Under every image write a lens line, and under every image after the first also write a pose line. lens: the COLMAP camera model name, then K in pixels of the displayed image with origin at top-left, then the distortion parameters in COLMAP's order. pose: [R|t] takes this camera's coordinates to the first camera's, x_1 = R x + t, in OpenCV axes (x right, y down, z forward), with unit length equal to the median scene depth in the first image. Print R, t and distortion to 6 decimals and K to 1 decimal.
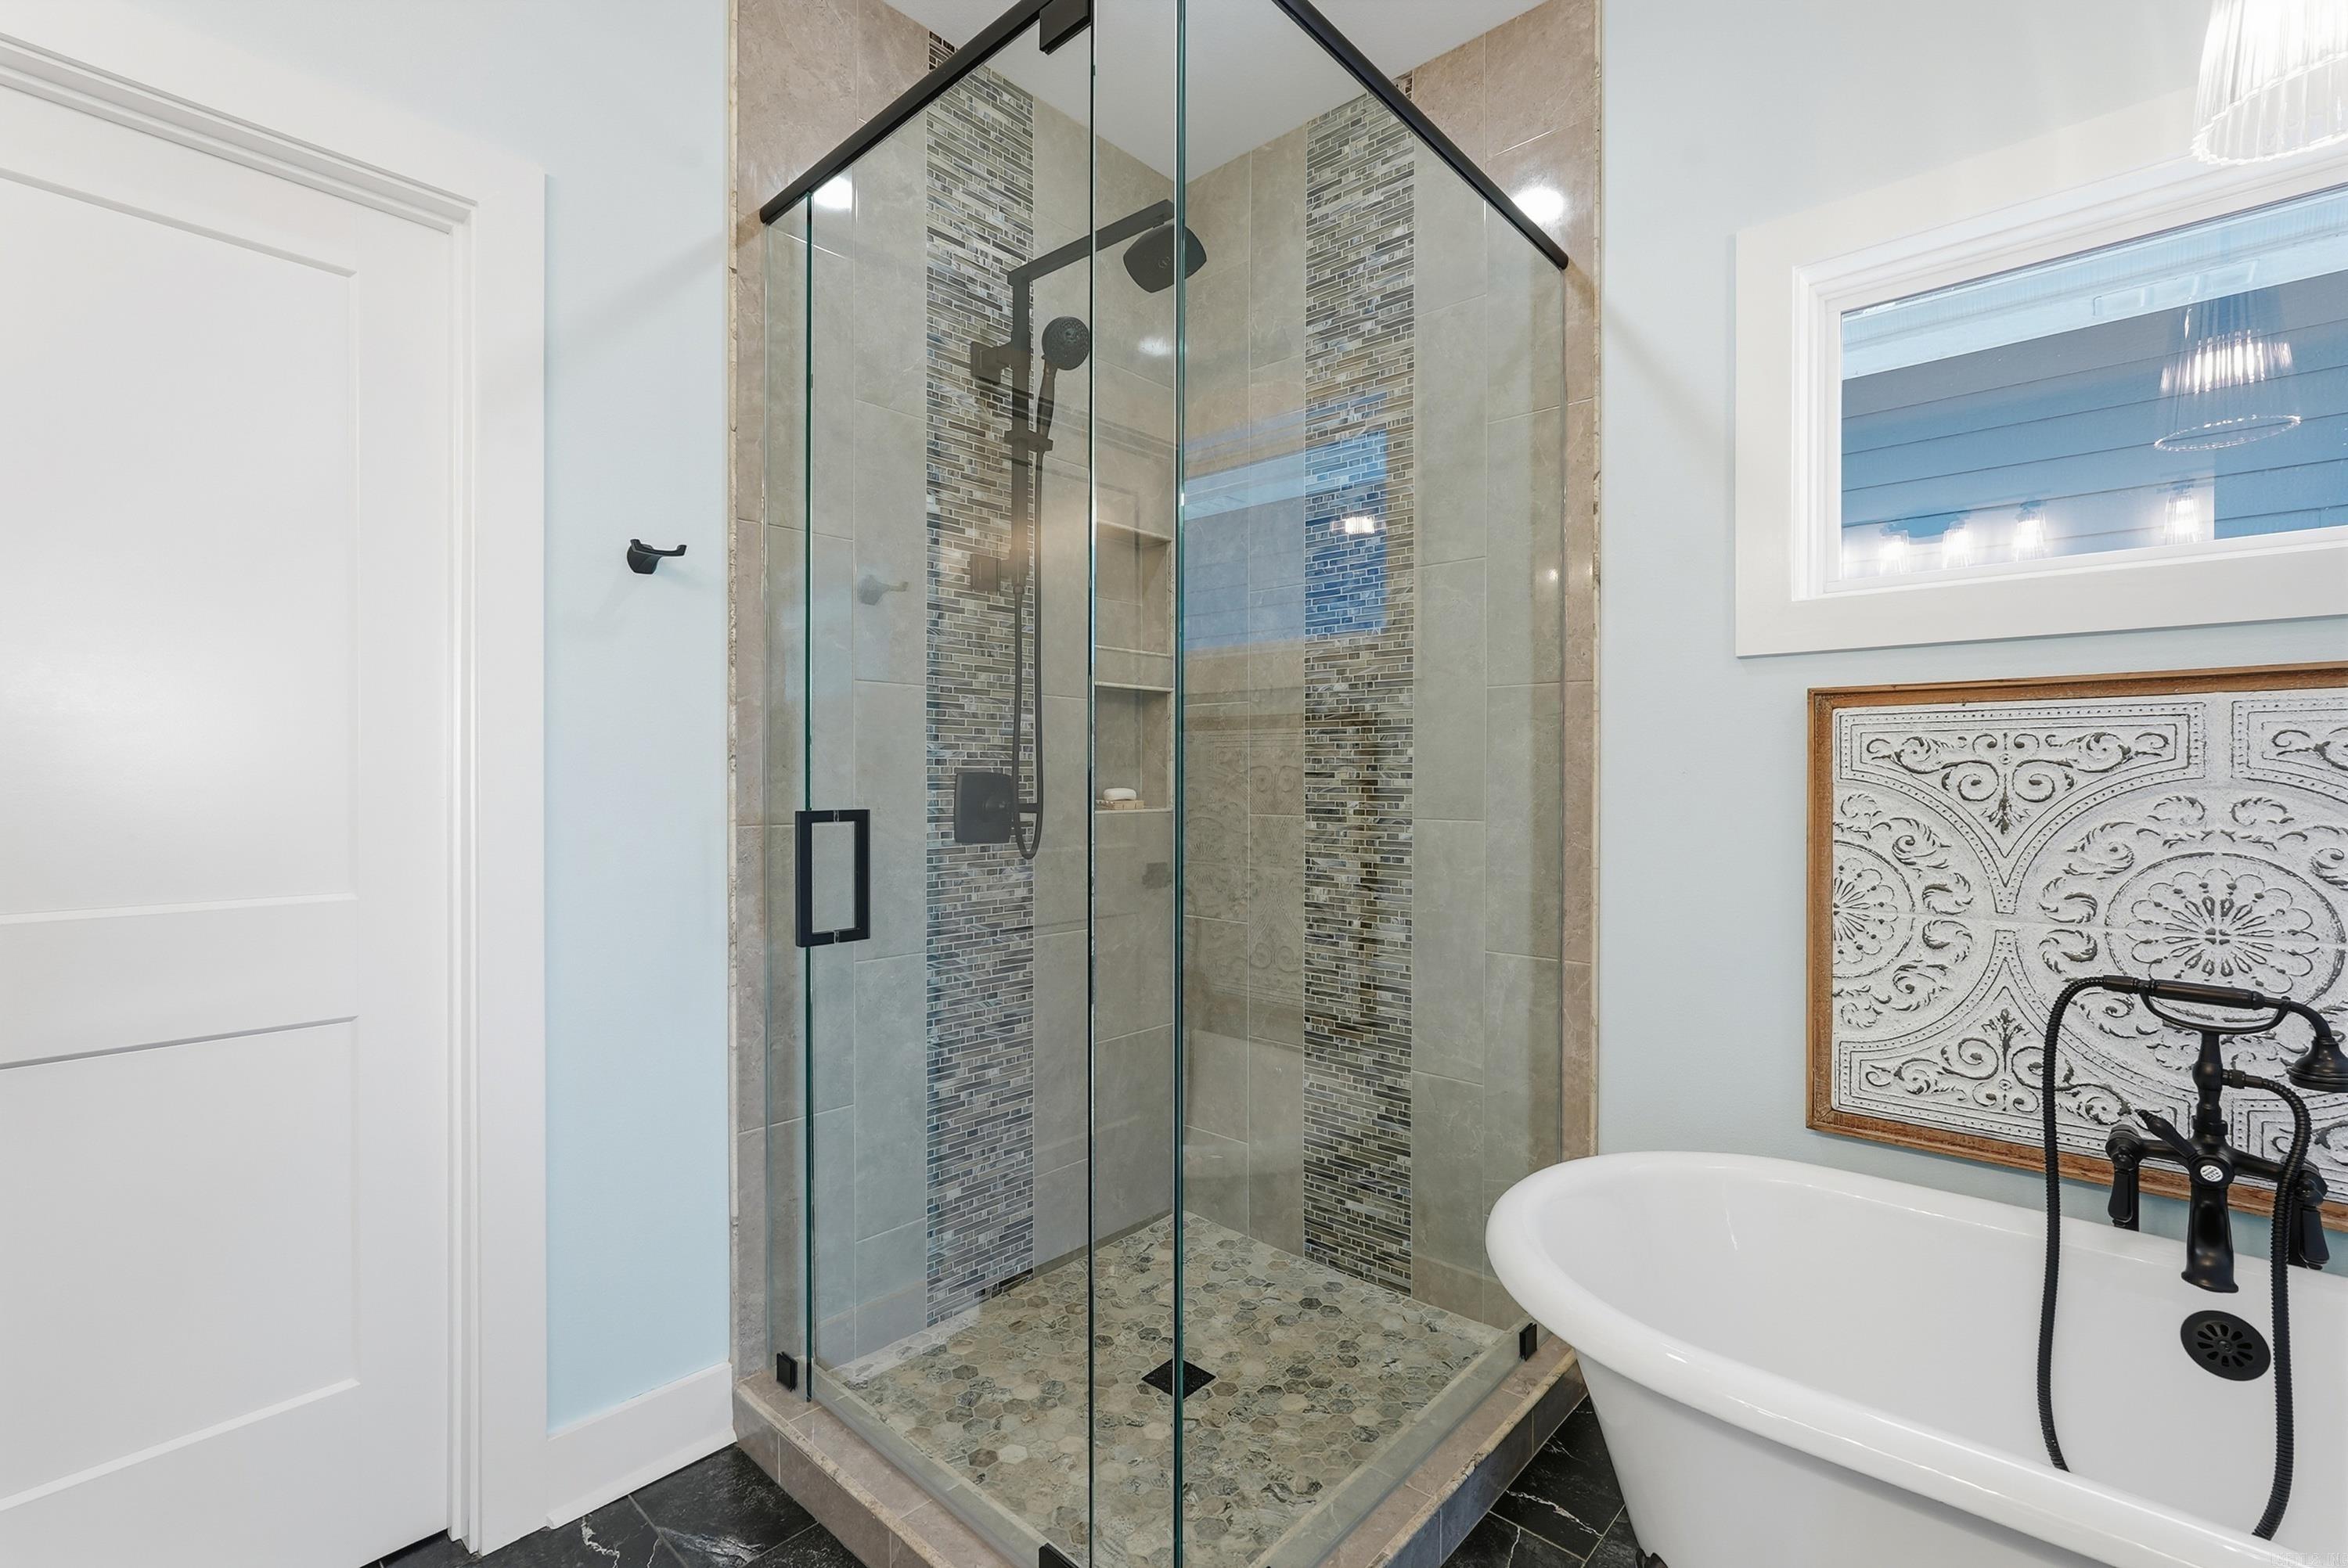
lens RADIAL K [[1052.2, 0, 1174.9], [0, 1052.2, 782.2], [0, 0, 1]] dist [-0.005203, 0.001767]
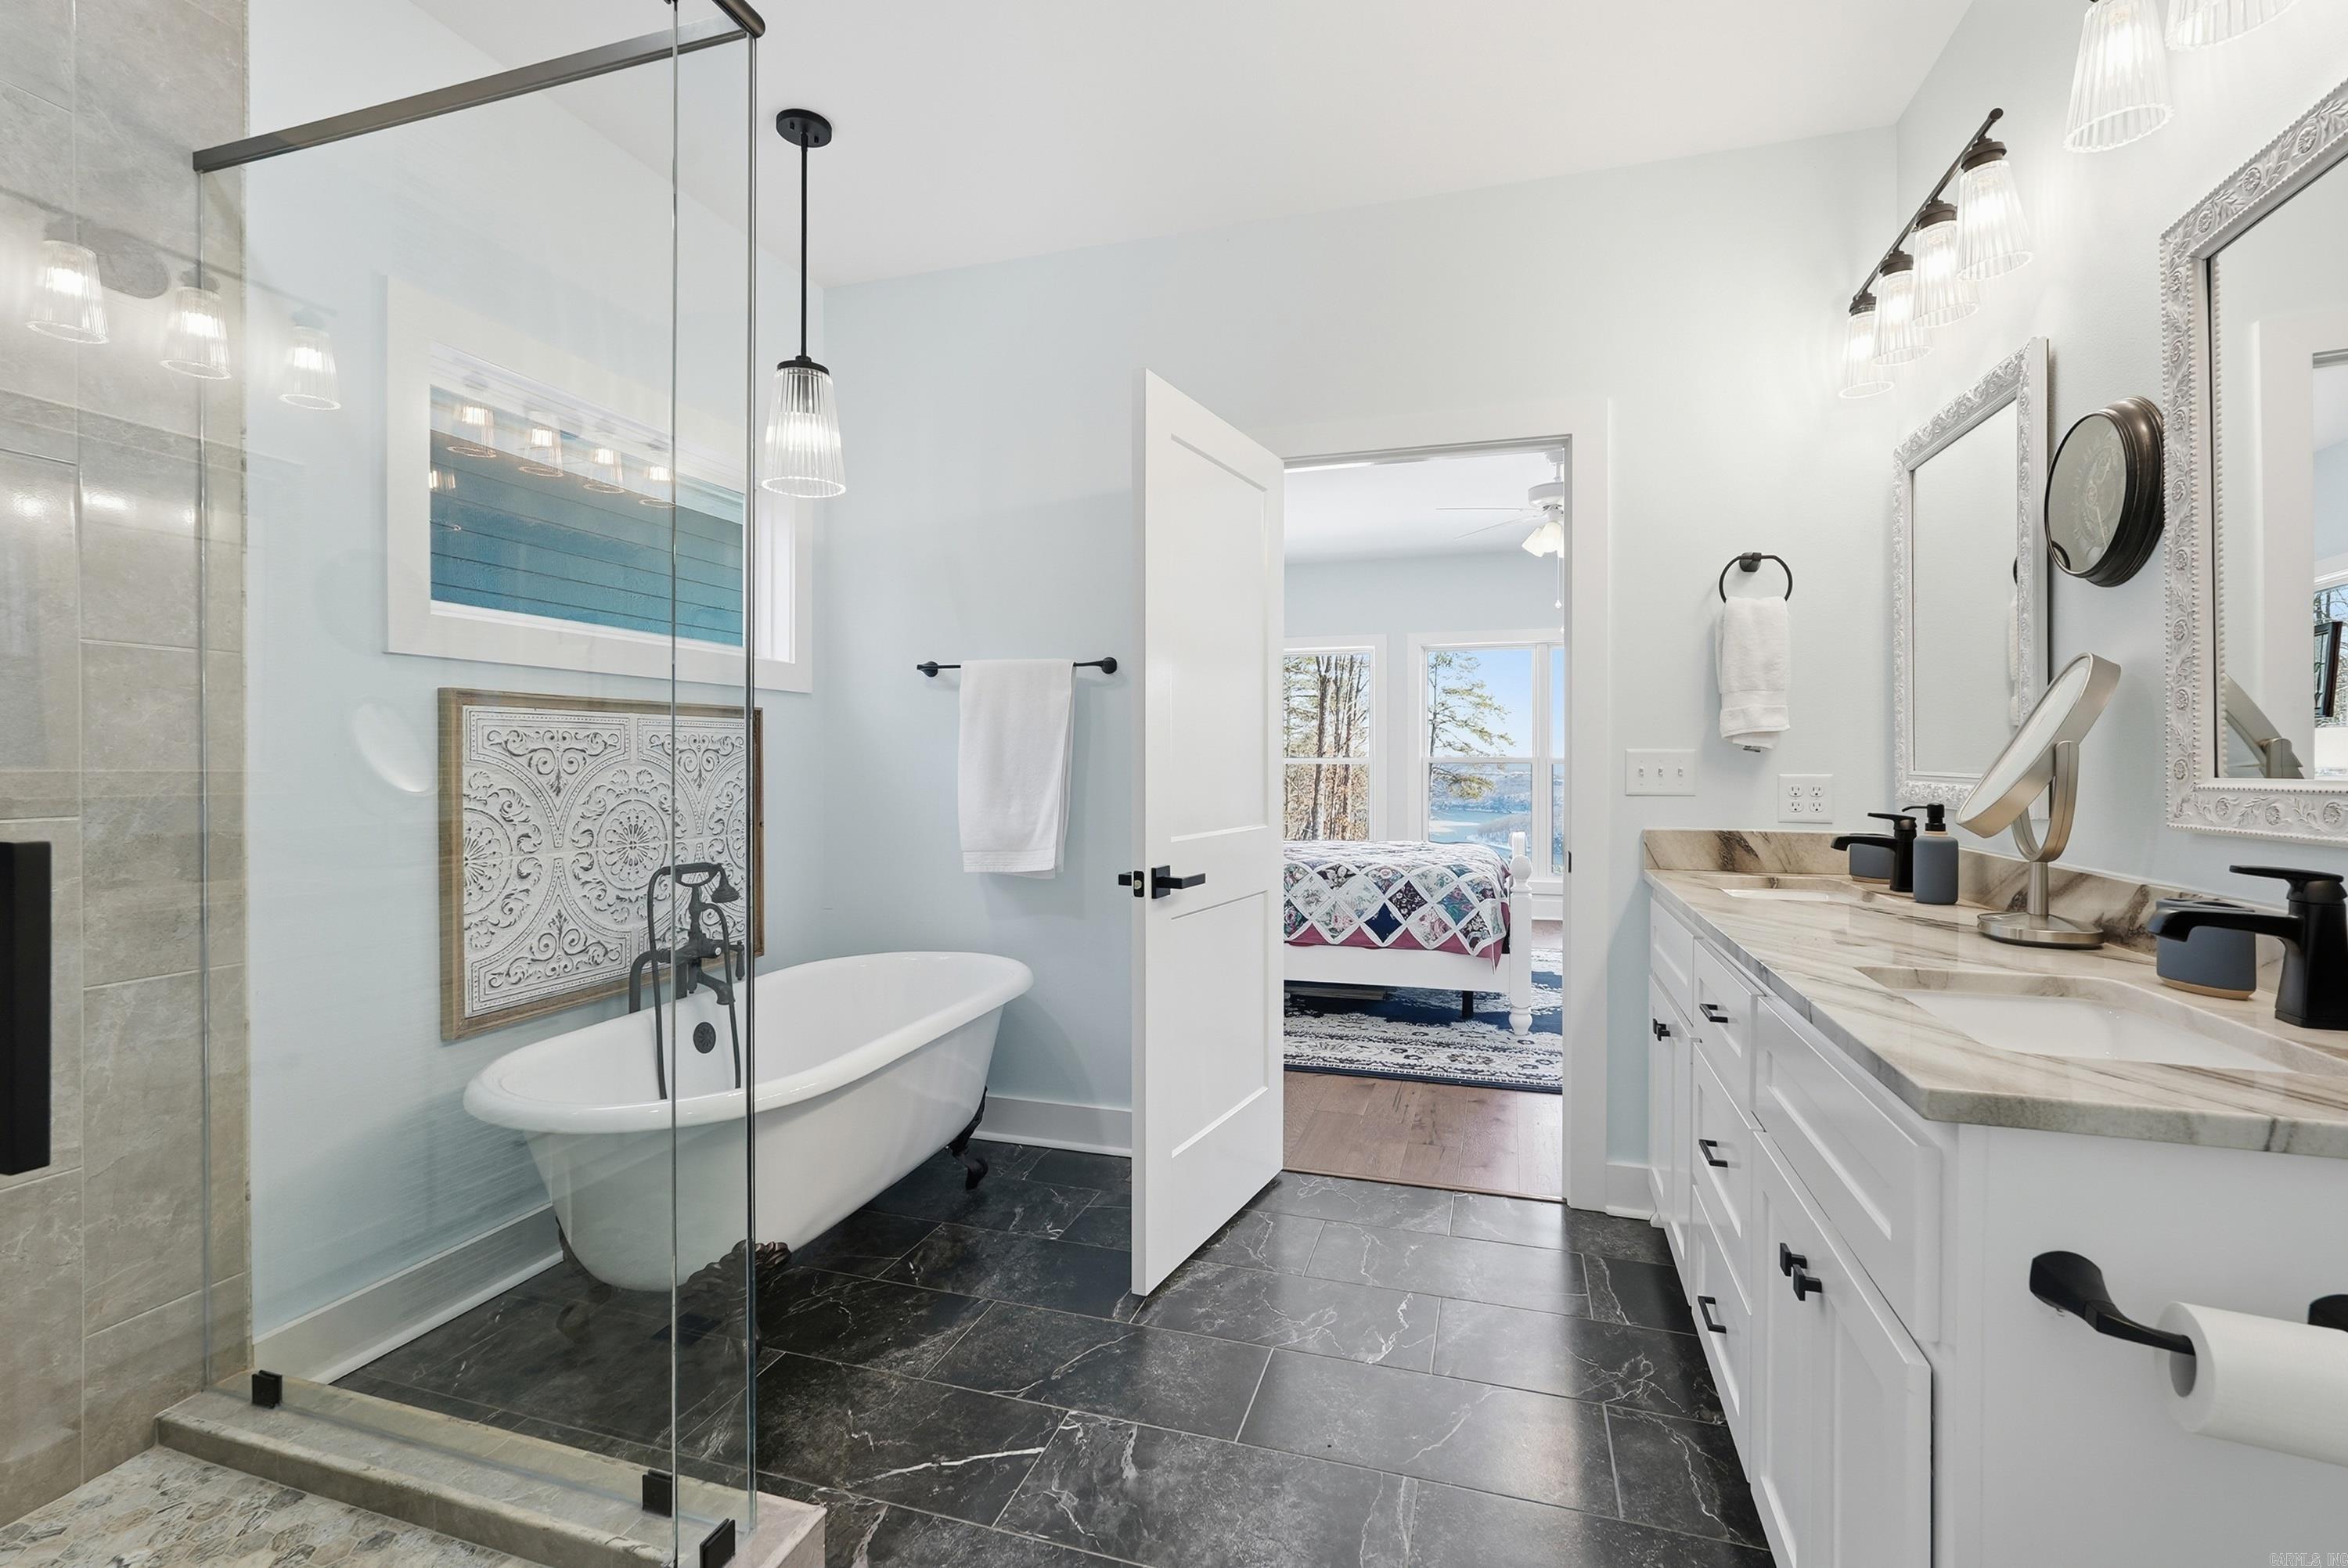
lens RADIAL K [[1052.2, 0, 1172.6], [0, 1052.2, 768.5], [0, 0, 1]] dist [-0.005203, 0.001767]
pose [[-0.422520, -0.004896, 0.906341, -0.948033], [0.007443, 0.999933, 0.008872, 0.002003], [-0.906323, 0.010494, -0.422455, 0.800308]]
